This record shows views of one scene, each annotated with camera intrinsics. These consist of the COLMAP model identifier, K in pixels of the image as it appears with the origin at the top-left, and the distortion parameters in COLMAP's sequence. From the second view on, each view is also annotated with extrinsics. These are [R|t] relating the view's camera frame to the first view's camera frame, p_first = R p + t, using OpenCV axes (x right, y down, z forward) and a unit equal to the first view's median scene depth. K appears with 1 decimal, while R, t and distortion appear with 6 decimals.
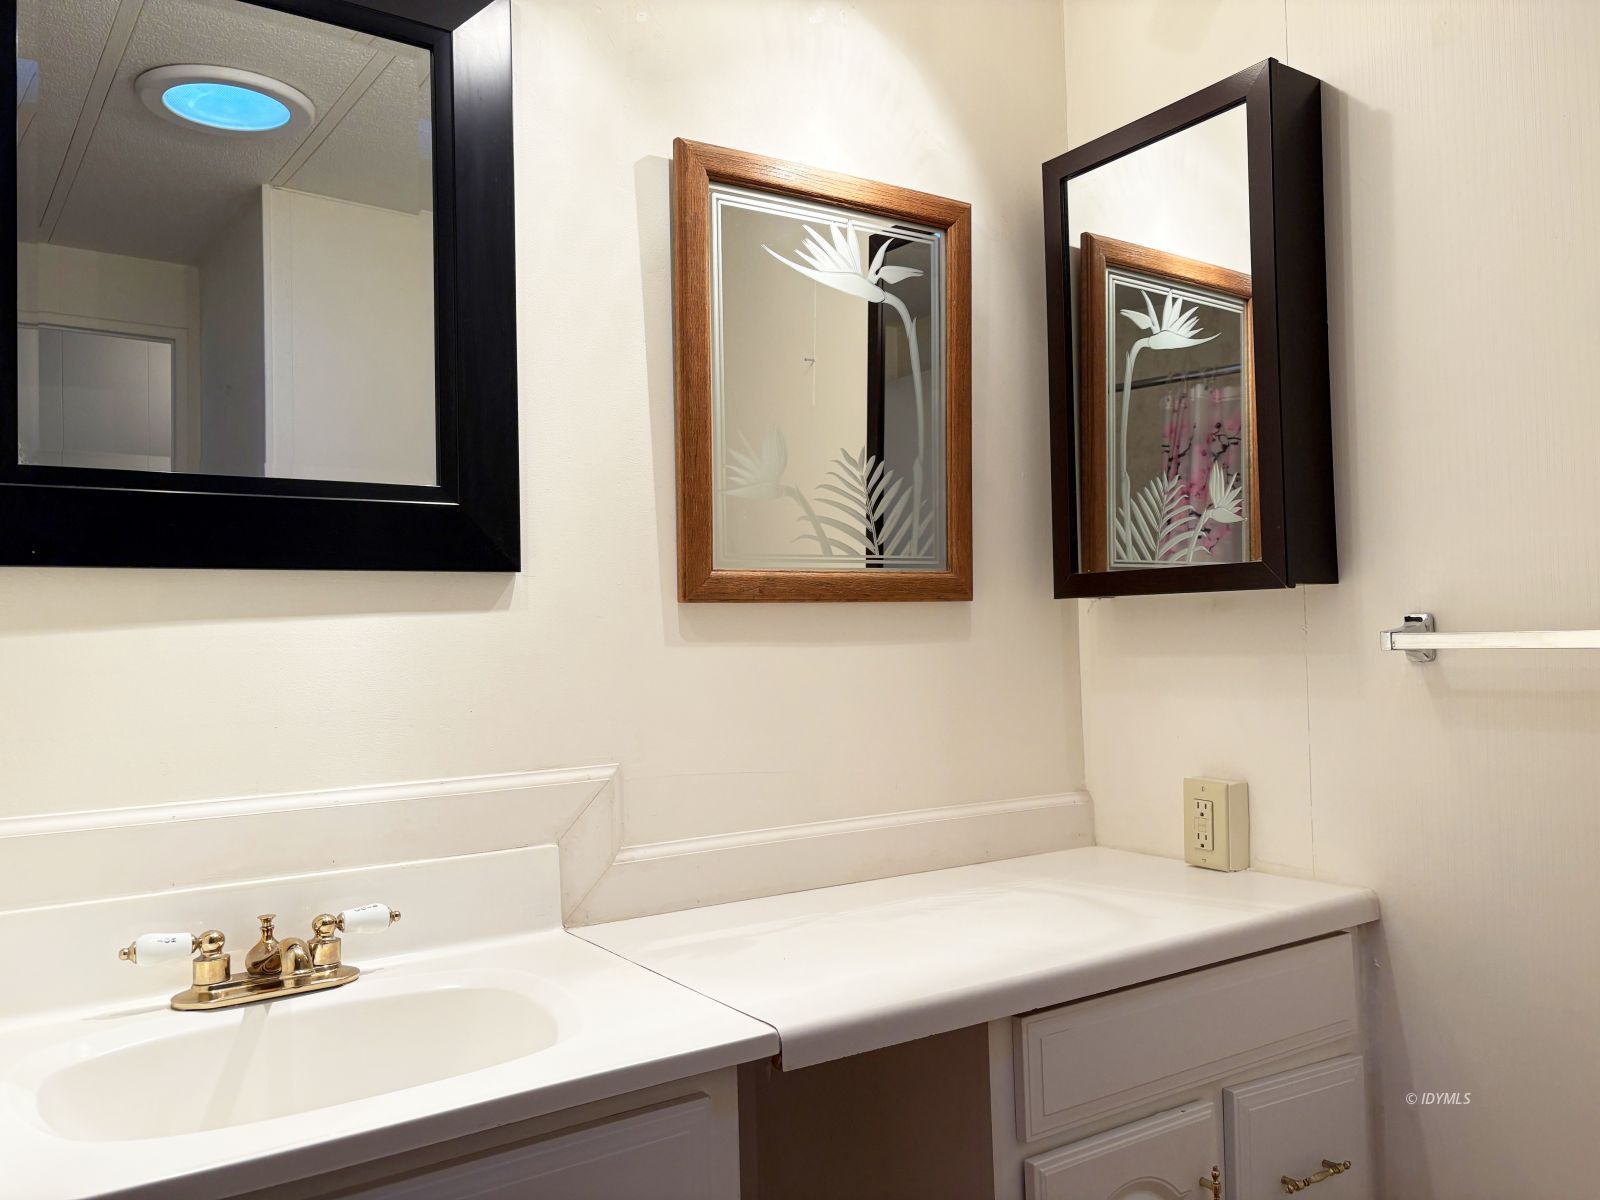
lens RADIAL K [[1199.7, 0, 804.2], [0, 1199.7, 602.5], [0, 0, 1]] dist [0.026905, -0.024785]
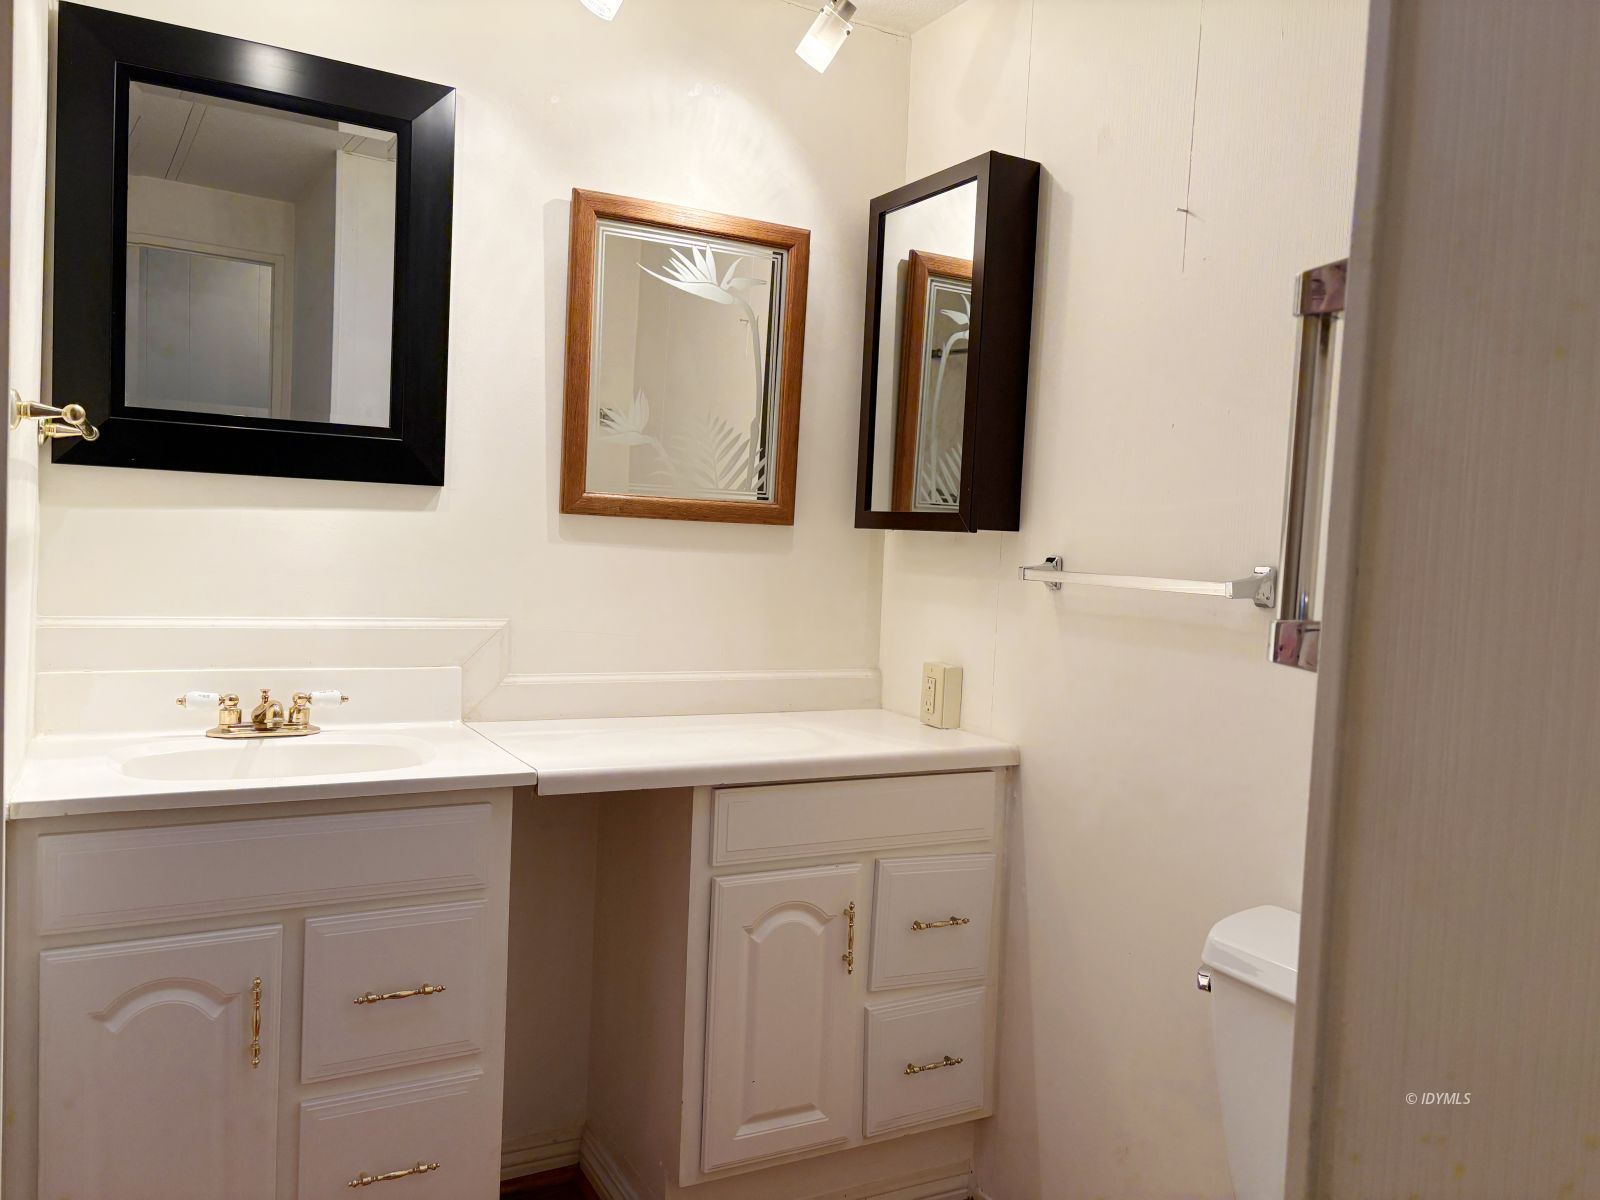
lens RADIAL K [[1199.7, 0, 805.9], [0, 1199.7, 600.3], [0, 0, 1]] dist [0.026905, -0.024785]
pose [[0.993553, 0.073647, -0.086194, 0.328449], [-0.066546, 0.994363, 0.082551, -0.035366], [0.091788, -0.076283, 0.992852, -0.433204]]
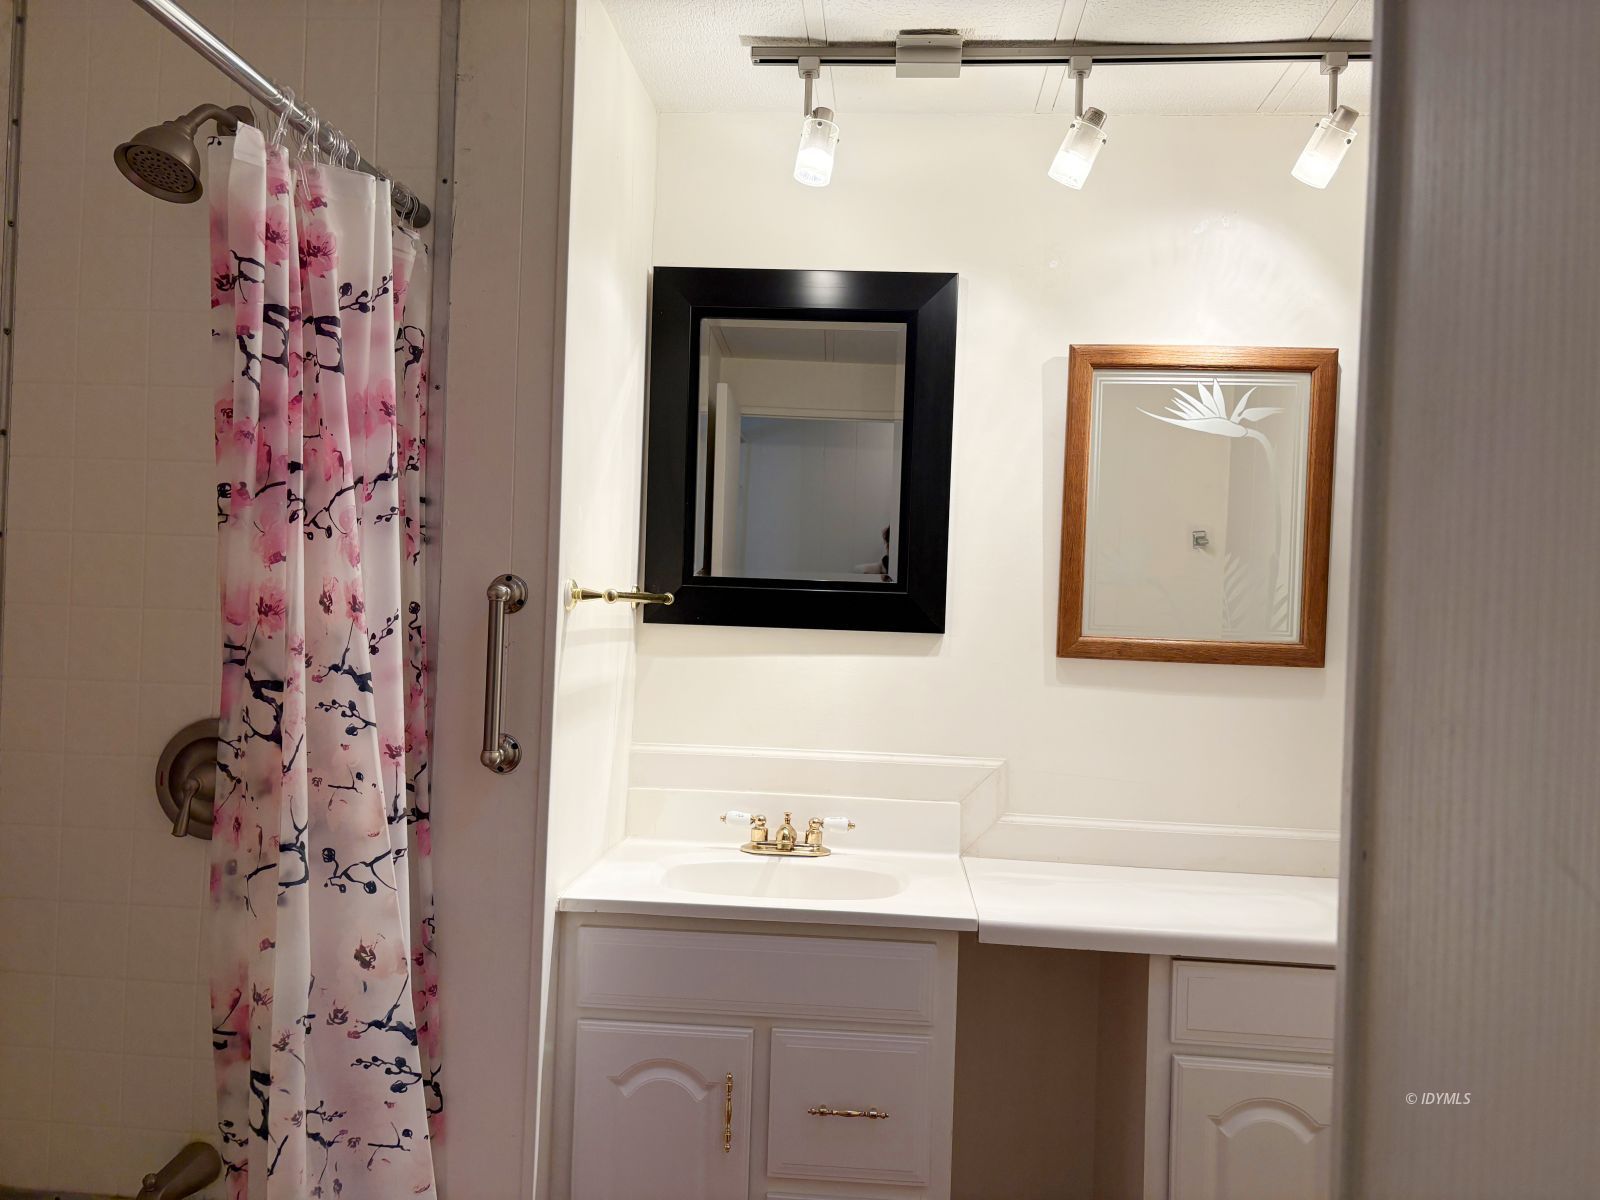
lens RADIAL K [[1199.7, 0, 812.9], [0, 1199.7, 602.0], [0, 0, 1]] dist [0.026905, -0.024785]
pose [[0.787401, 0.051425, -0.614293, 0.572526], [-0.038131, 0.998669, 0.034726, -0.108850], [0.615261, -0.003920, 0.788314, -0.364217]]
